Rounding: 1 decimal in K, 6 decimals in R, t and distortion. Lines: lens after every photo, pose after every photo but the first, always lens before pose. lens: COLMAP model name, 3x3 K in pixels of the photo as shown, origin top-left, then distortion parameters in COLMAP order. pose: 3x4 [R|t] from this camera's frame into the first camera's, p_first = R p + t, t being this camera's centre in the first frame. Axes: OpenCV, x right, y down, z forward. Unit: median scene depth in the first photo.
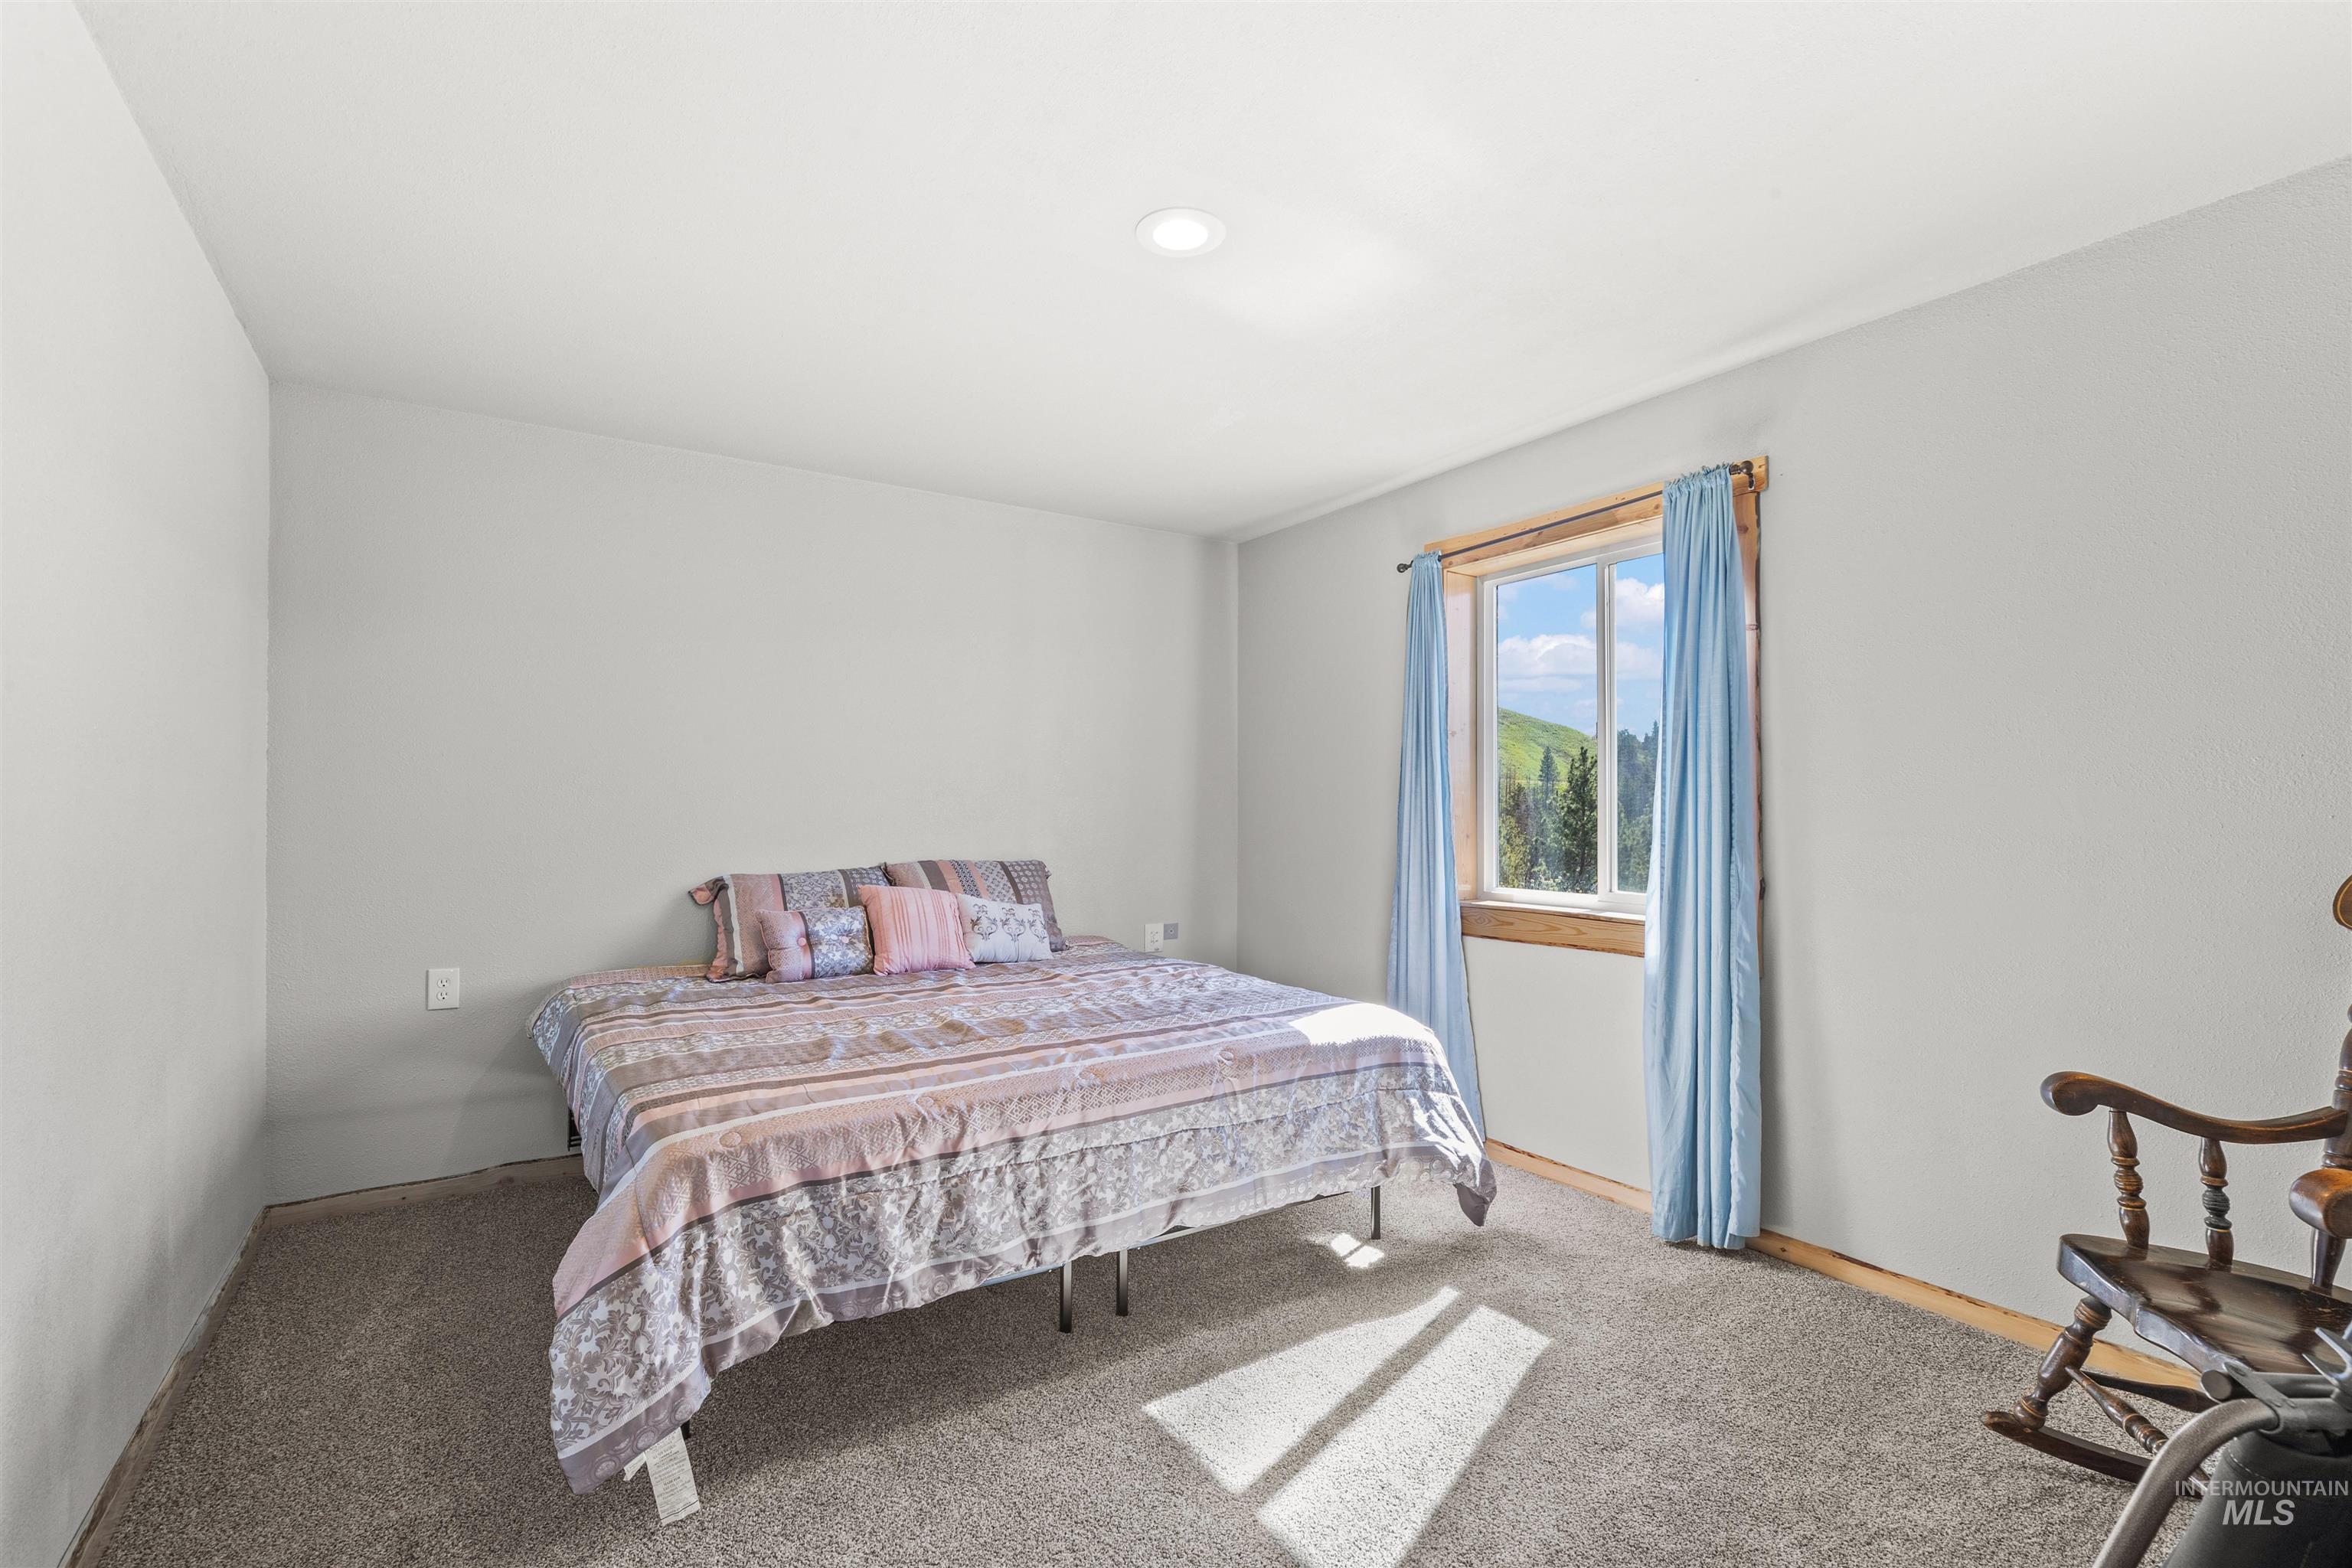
lens RADIAL K [[1075.7, 0, 1188.8], [0, 1075.7, 797.7], [0, 0, 1]] dist [-0.008894, 0.003345]
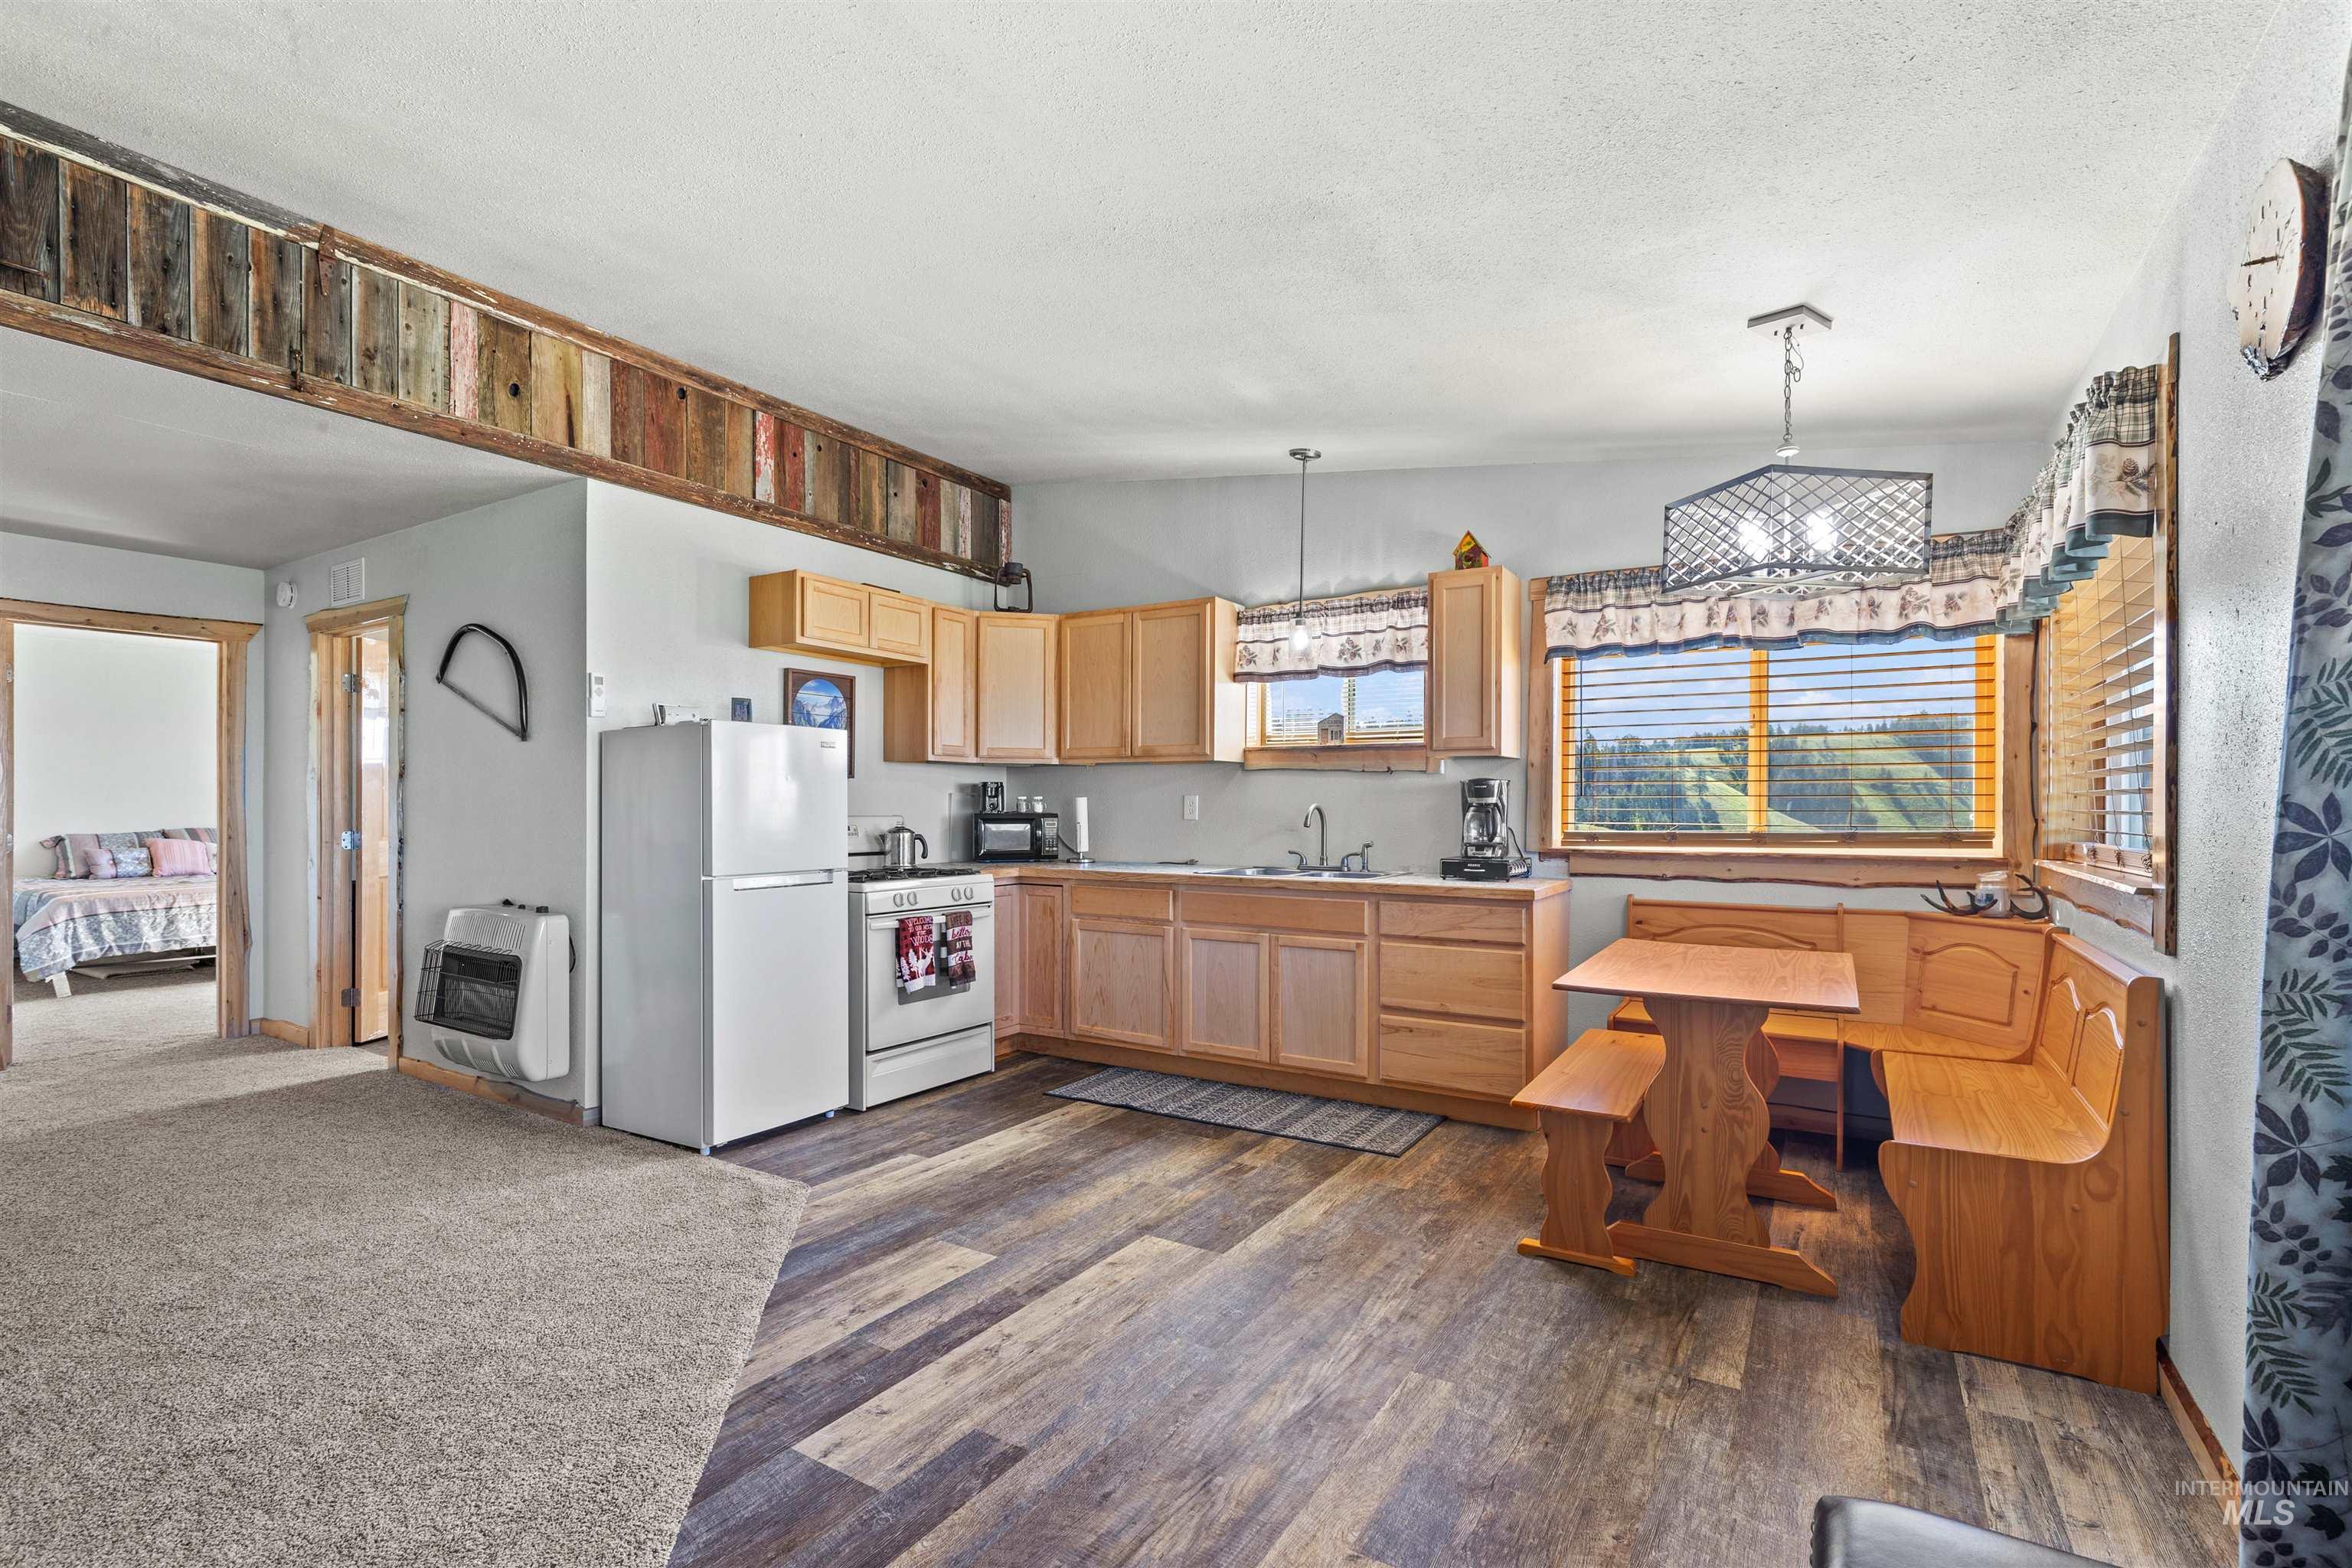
lens RADIAL K [[1075.7, 0, 1184.5], [0, 1075.7, 804.2], [0, 0, 1]] dist [-0.008894, 0.003345]
pose [[0.905357, 0.003155, 0.424639, 1.232492], [-0.006068, 0.999966, 0.005509, -0.023554], [-0.424607, -0.007565, 0.905346, -3.371436]]
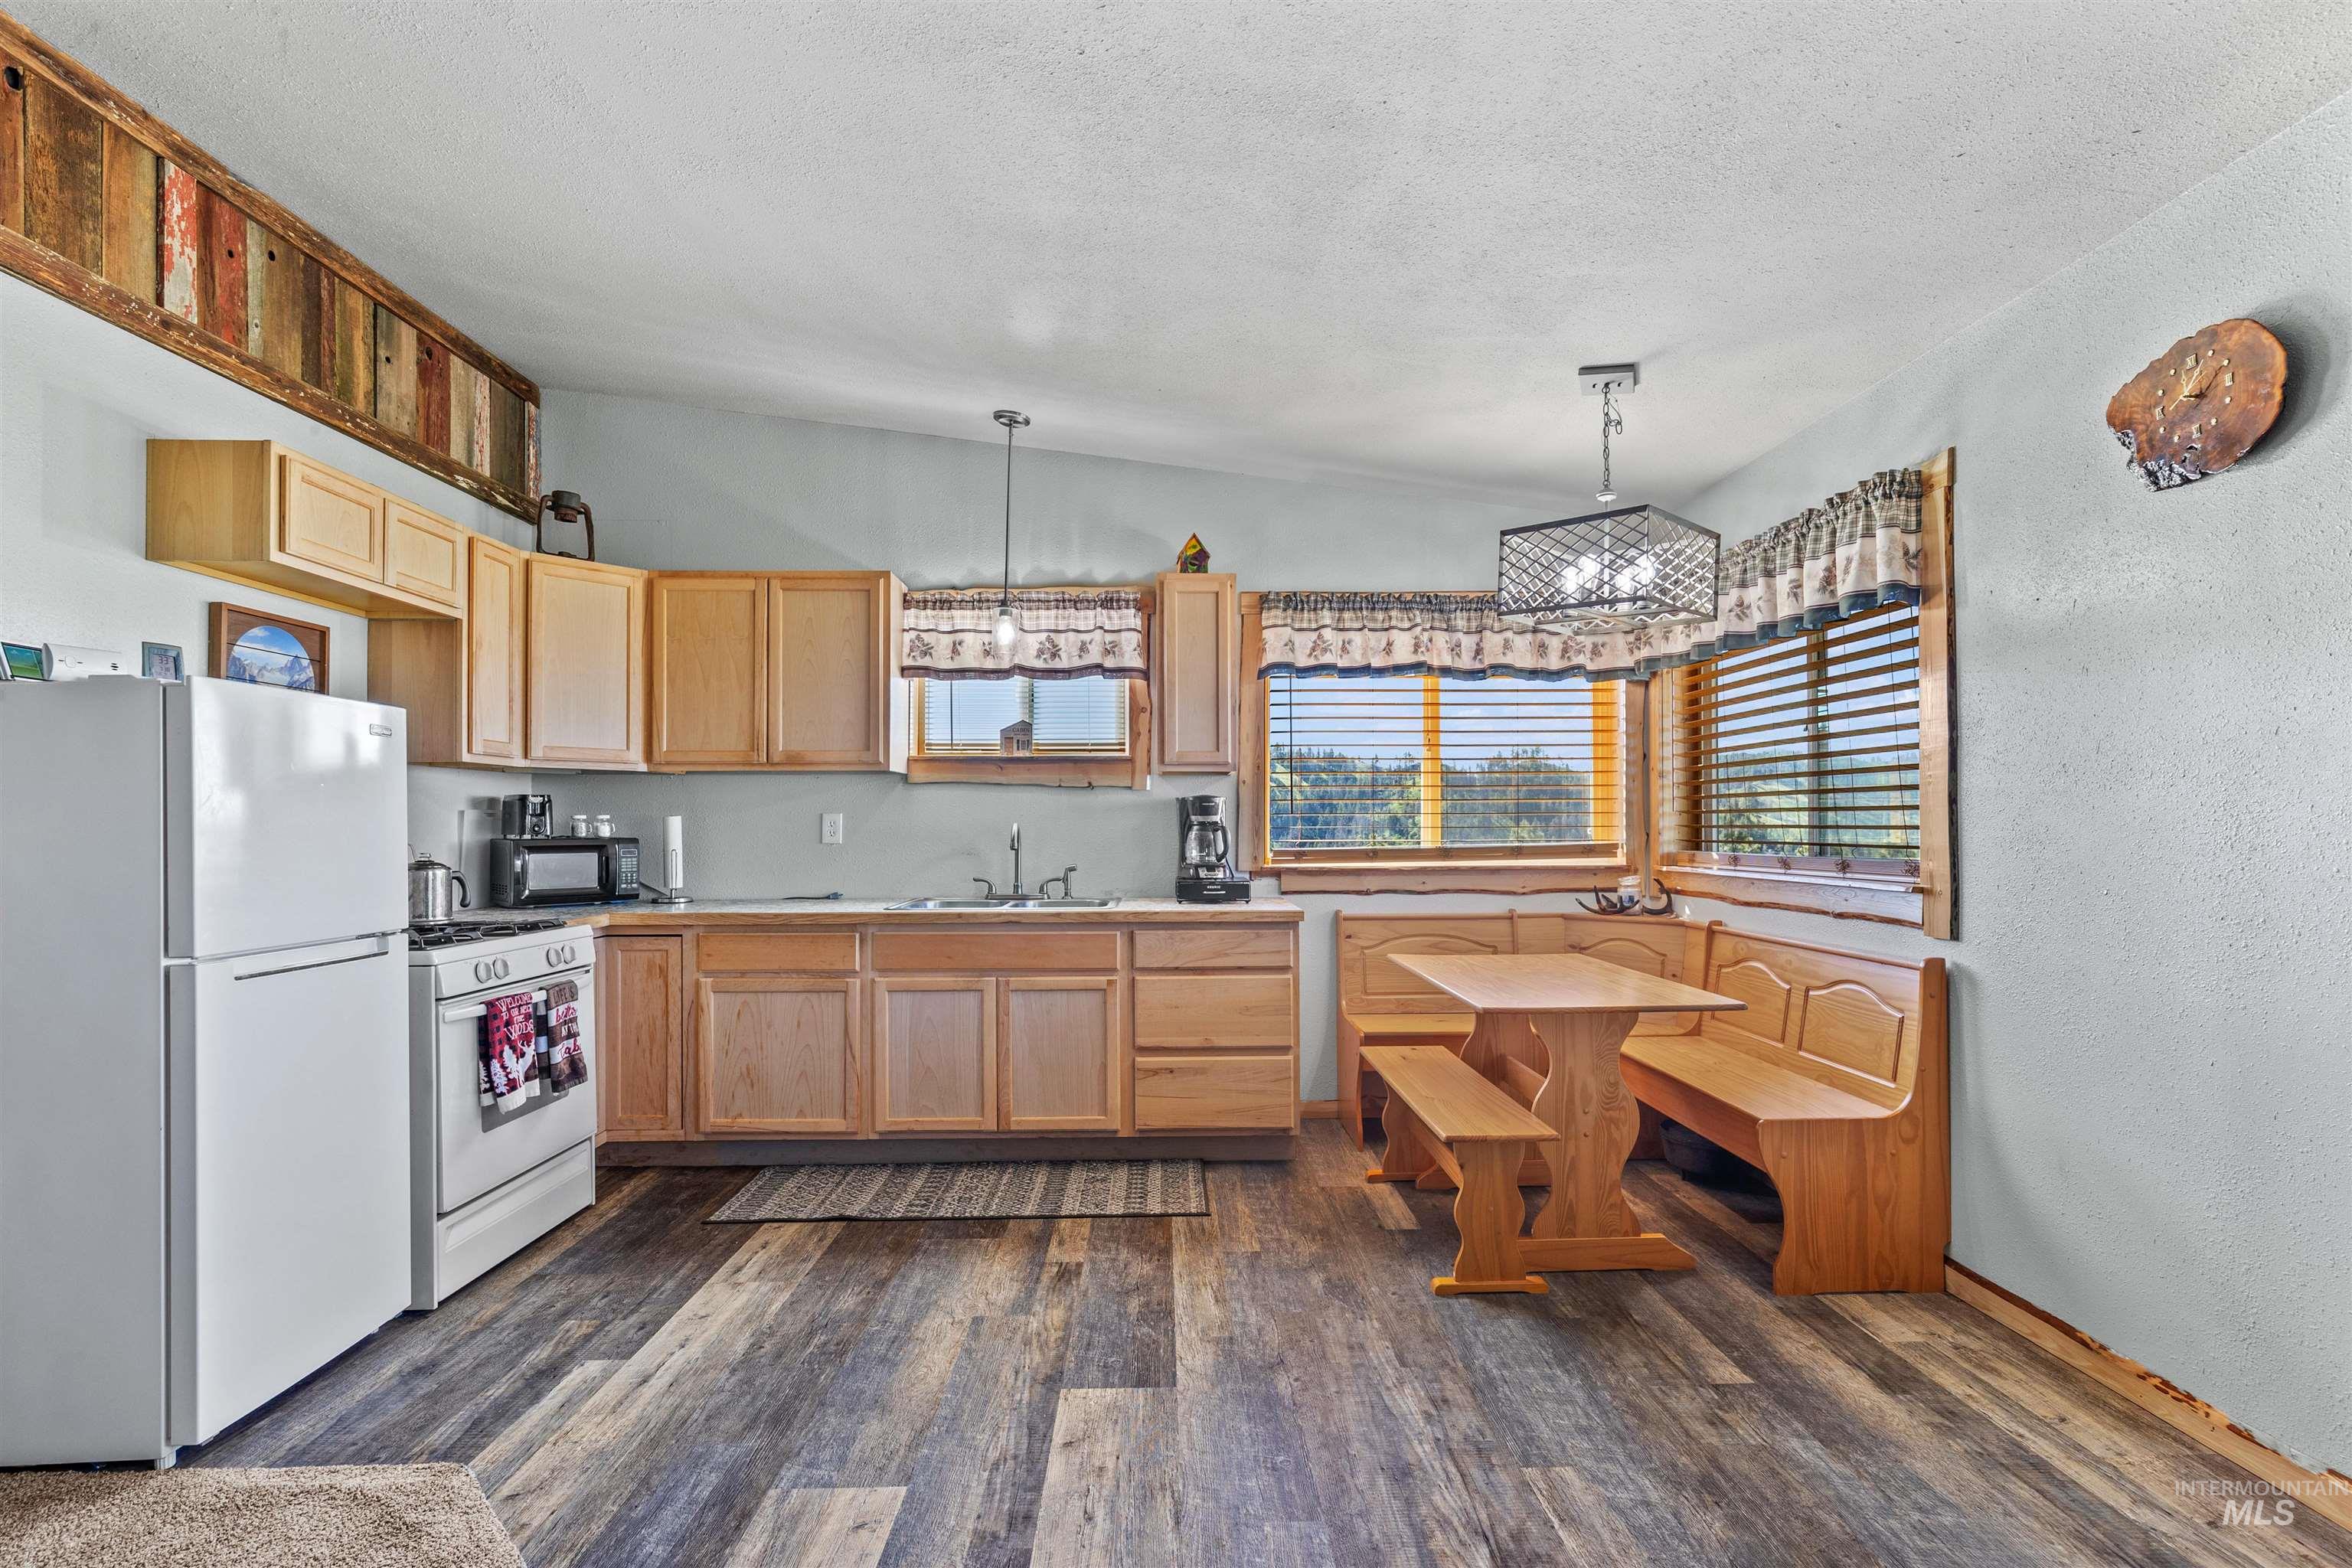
lens RADIAL K [[1075.7, 0, 1188.6], [0, 1075.7, 816.2], [0, 0, 1]] dist [-0.008894, 0.003345]
pose [[0.527872, 0.005538, 0.849306, 0.935680], [-0.003496, 0.999984, -0.004348, -0.018548], [-0.849317, -0.000673, 0.527883, -2.740954]]
